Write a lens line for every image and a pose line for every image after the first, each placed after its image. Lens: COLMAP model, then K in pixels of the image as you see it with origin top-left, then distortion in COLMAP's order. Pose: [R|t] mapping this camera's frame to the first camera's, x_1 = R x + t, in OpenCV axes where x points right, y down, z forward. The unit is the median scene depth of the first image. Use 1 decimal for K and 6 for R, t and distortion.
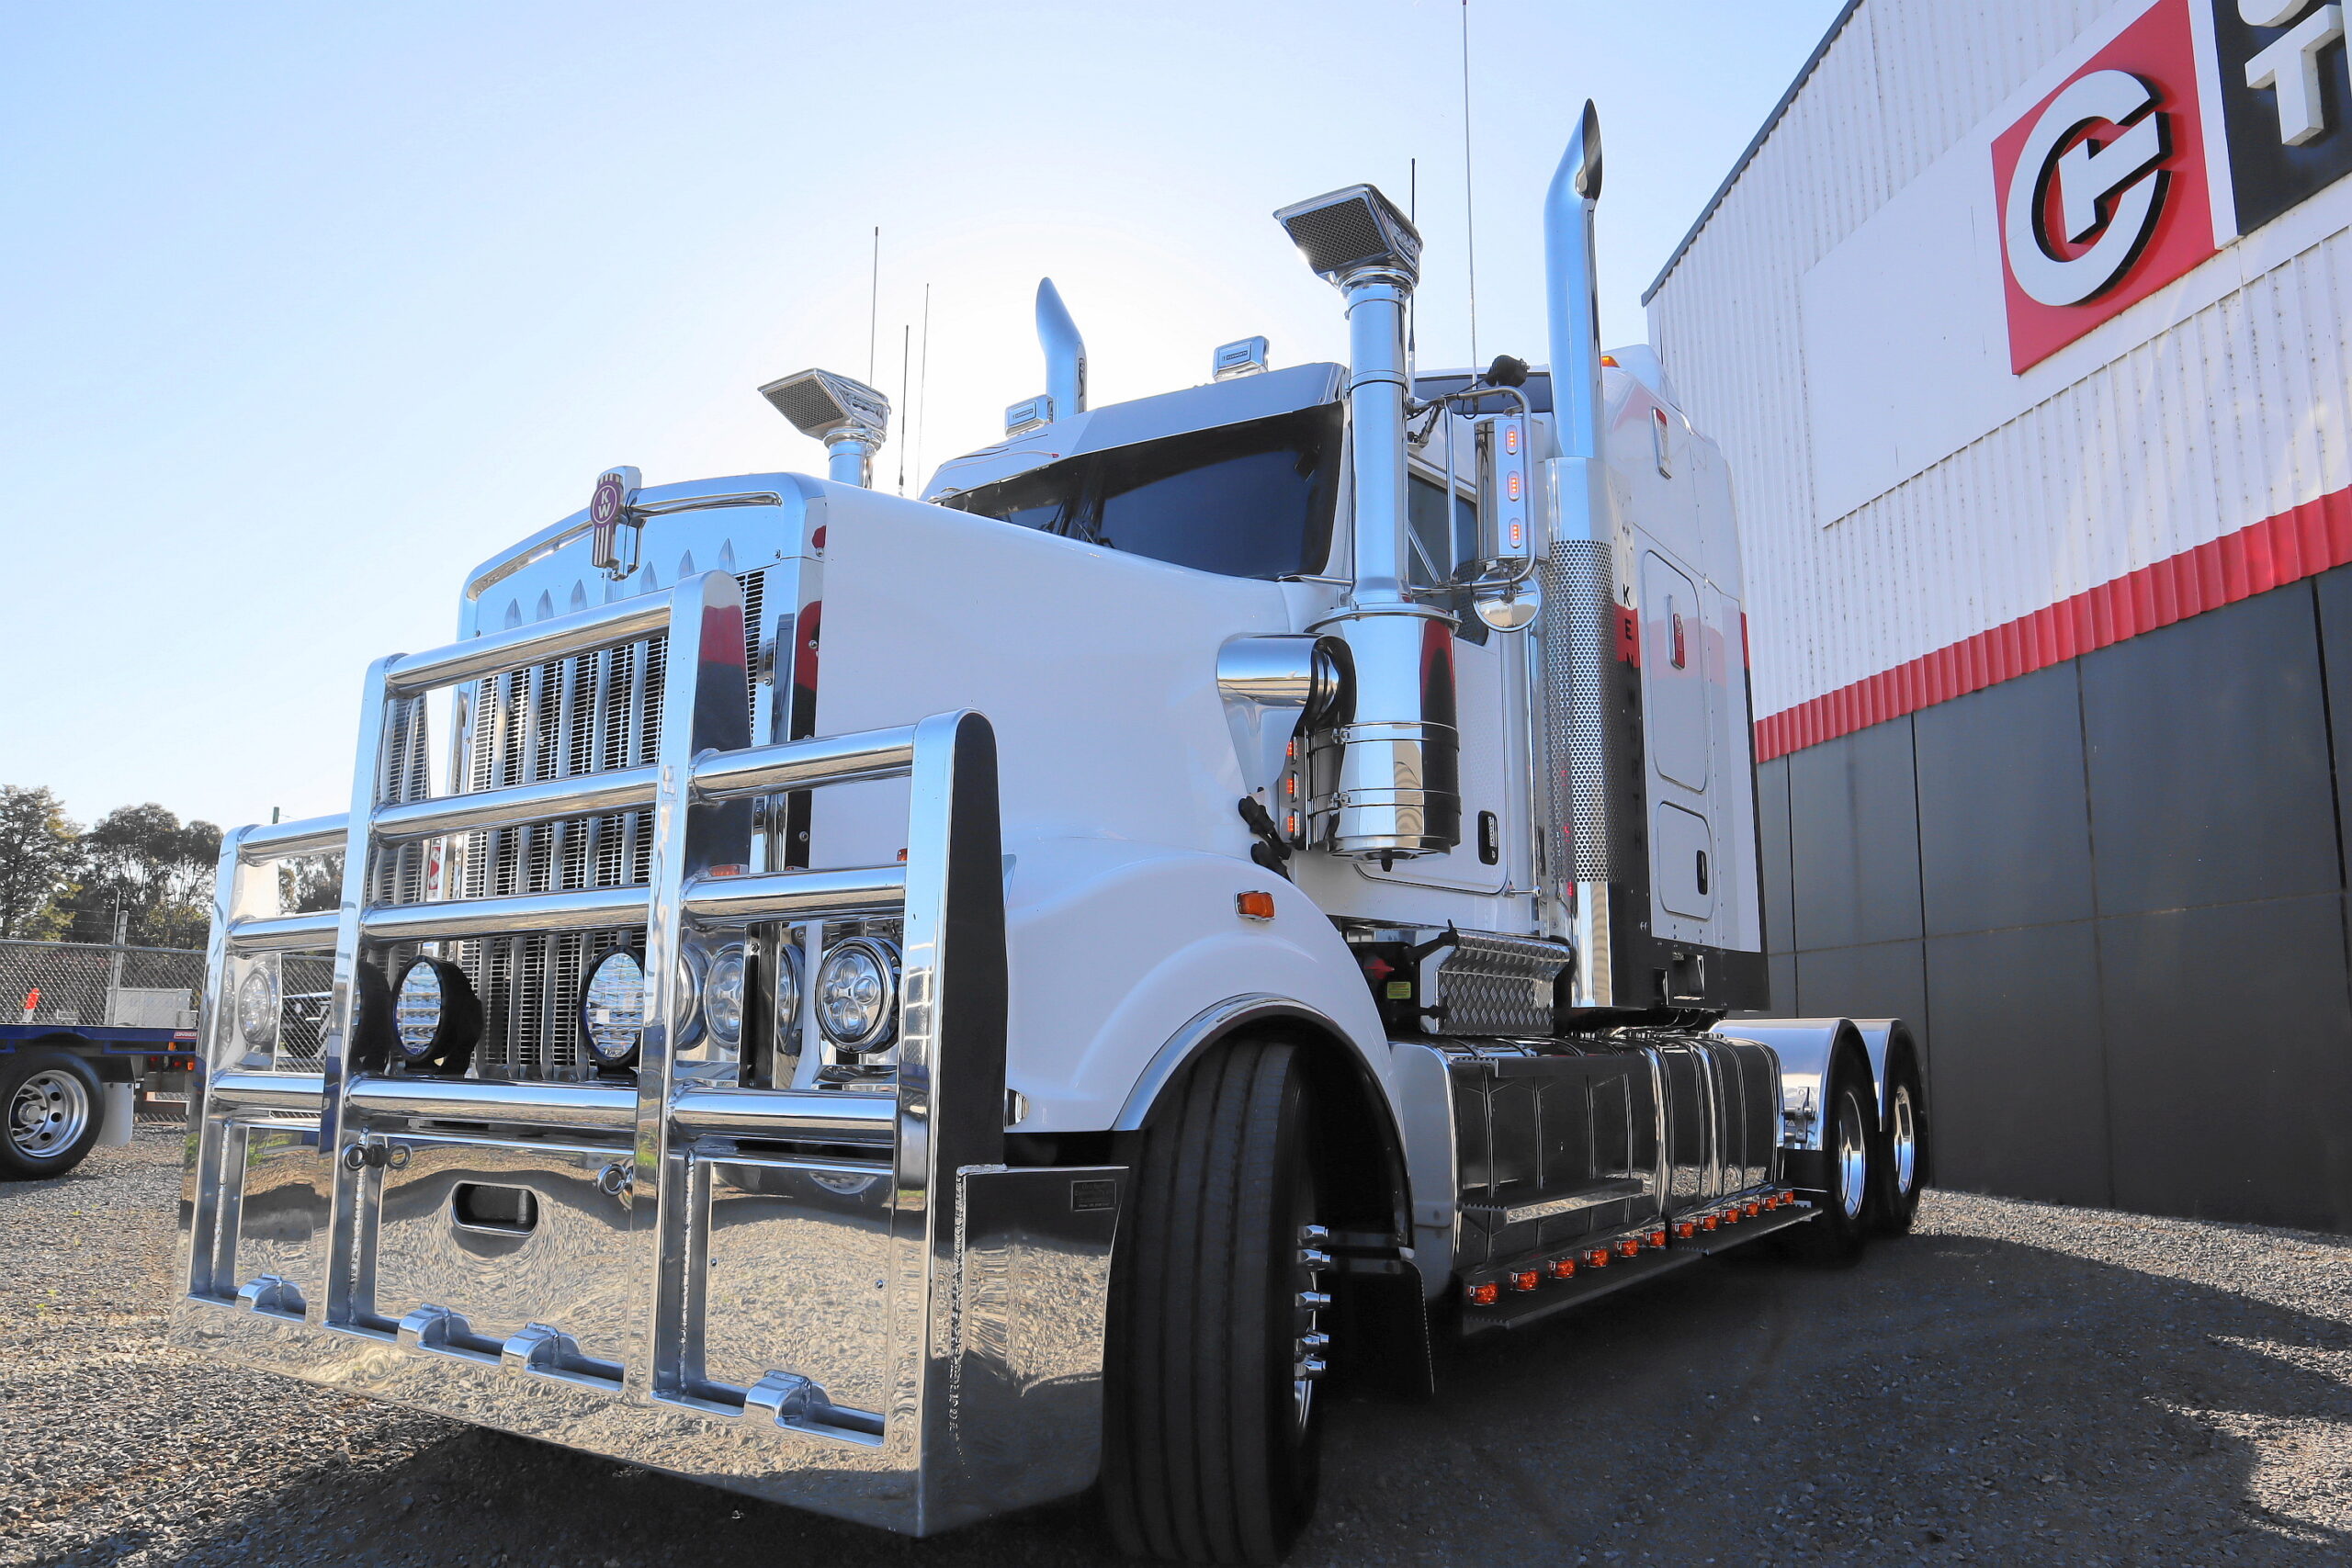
lens RADIAL K [[1633.4, 0, 1238.7], [0, 1633.4, 745.3], [0, 0, 1]] dist [-0.007270, -0.001442]
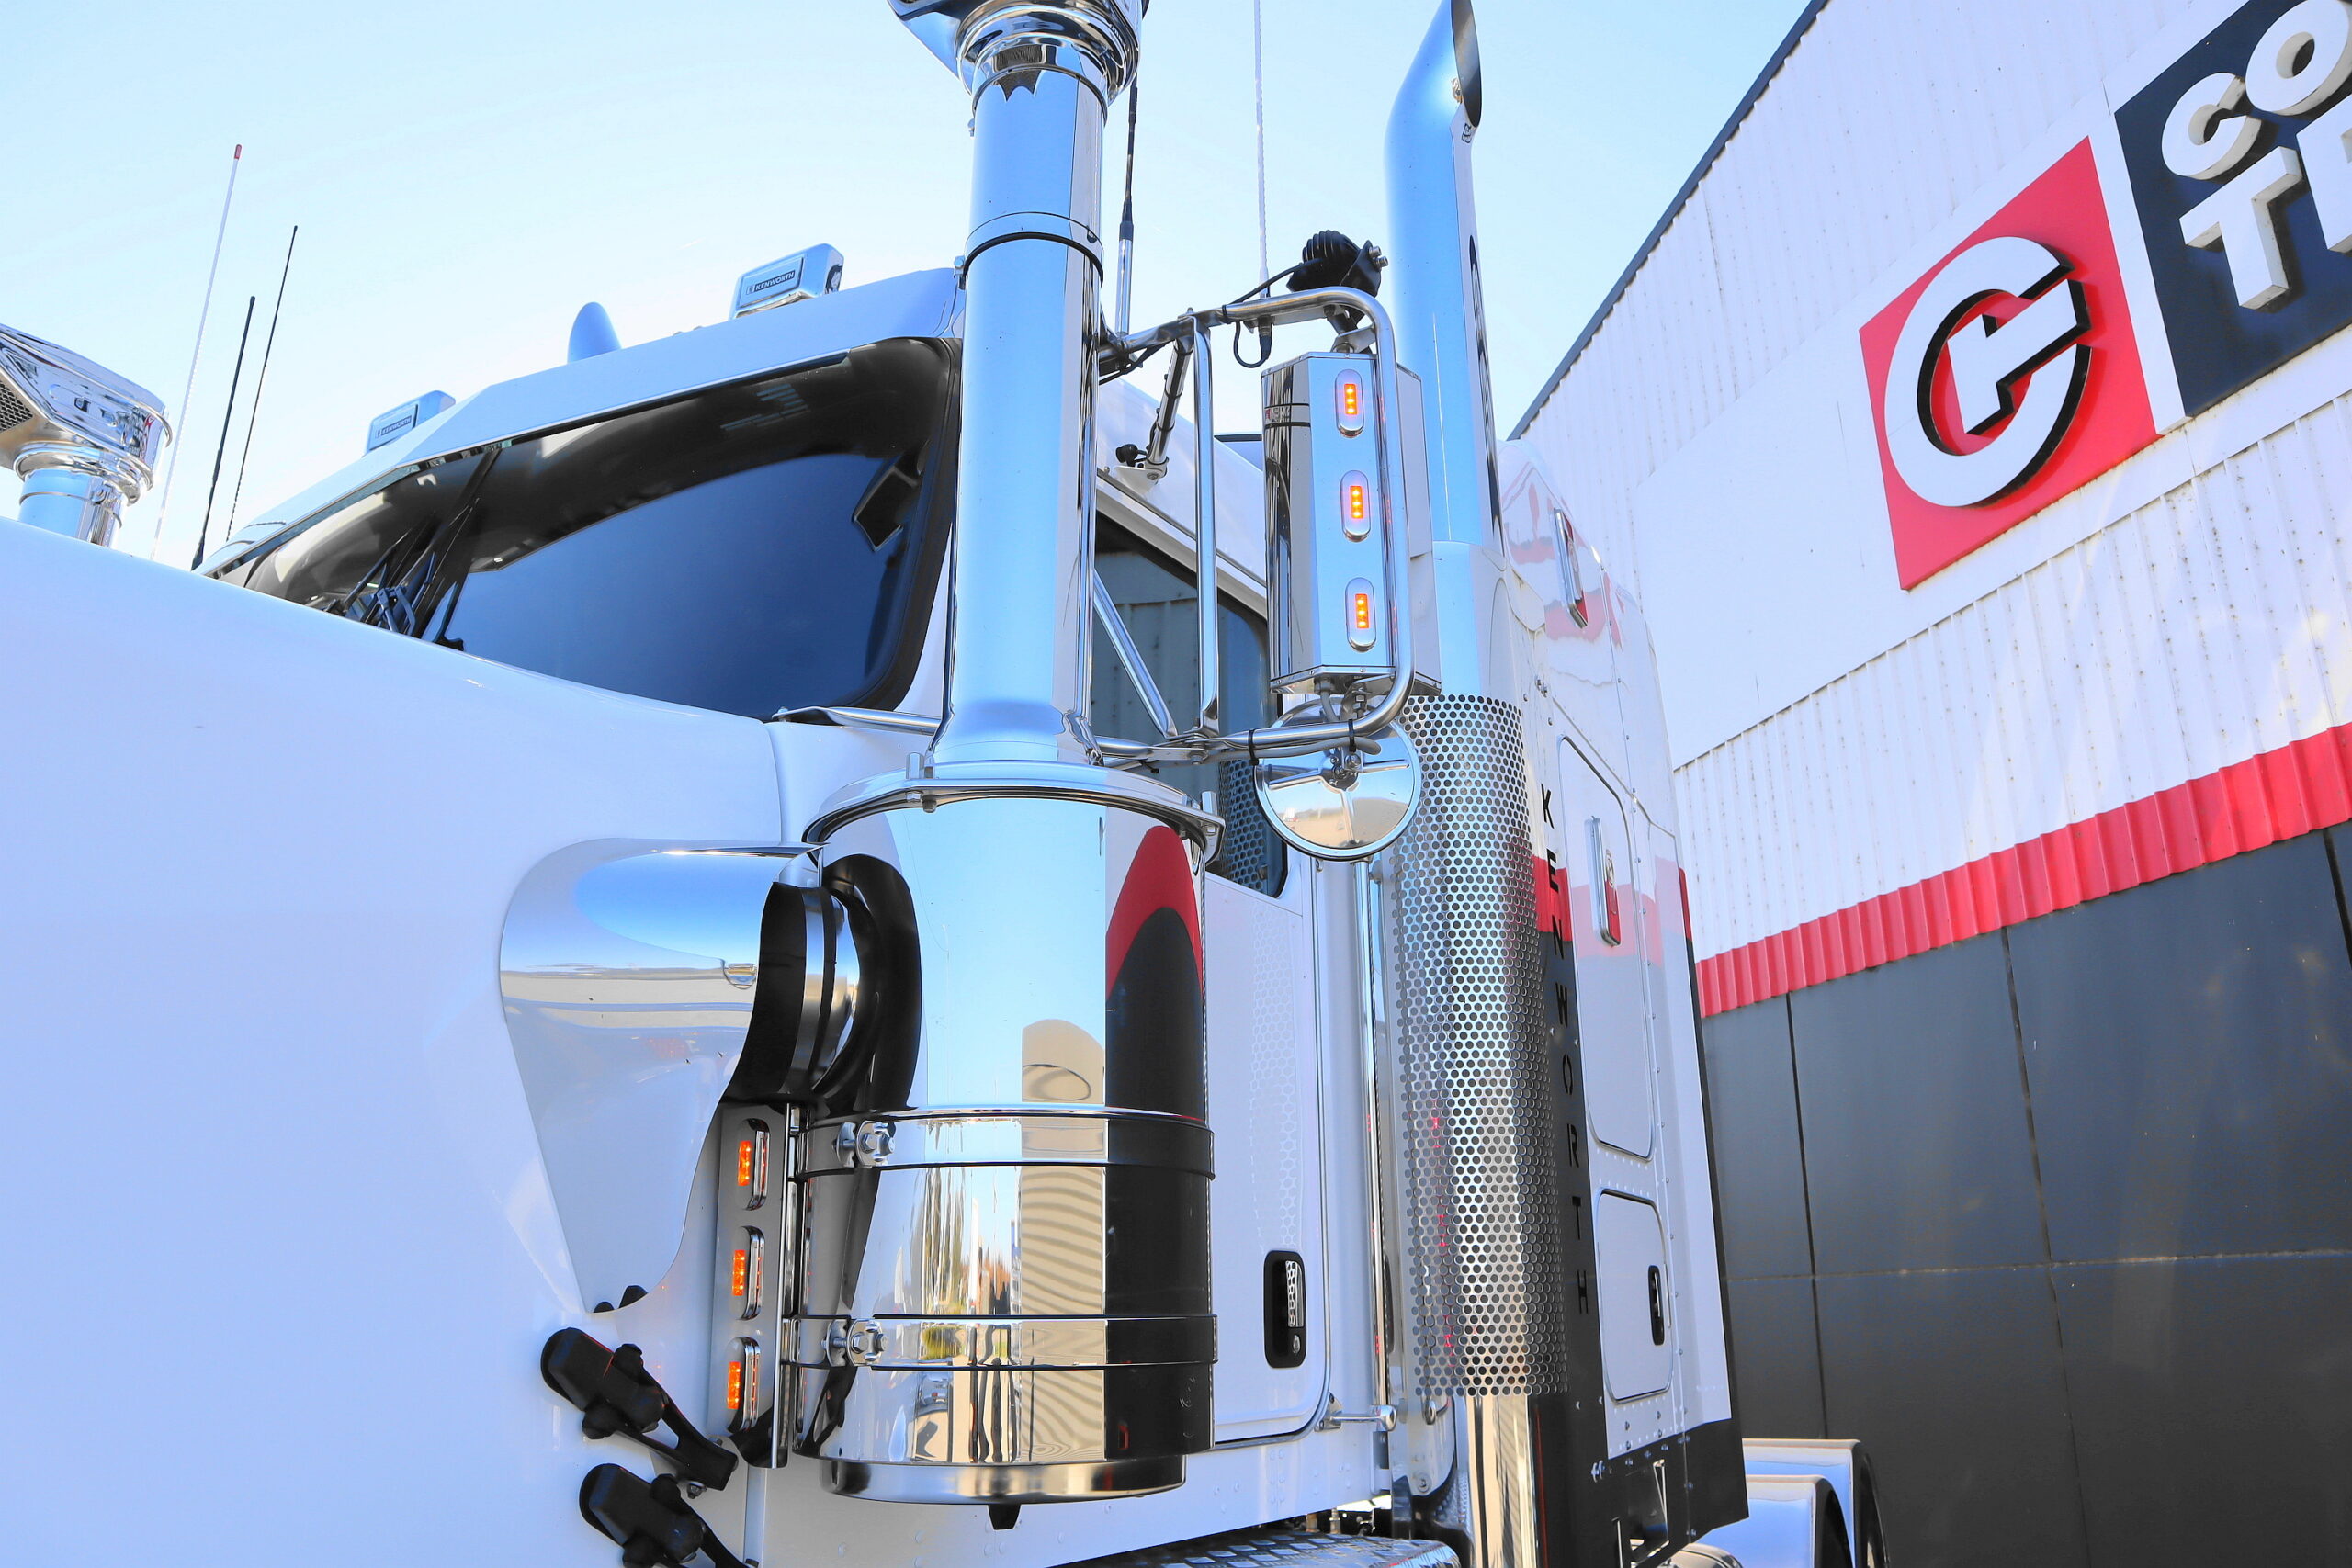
lens RADIAL K [[1706.2, 0, 1173.3], [0, 1706.2, 825.7], [0, 0, 1]] dist [-0.141308, 0.120389]
pose [[0.995745, 0.021654, 0.089570, 0.035863], [-0.011956, 0.994141, -0.107428, -0.013242], [-0.091371, 0.105900, 0.990170, 0.245647]]
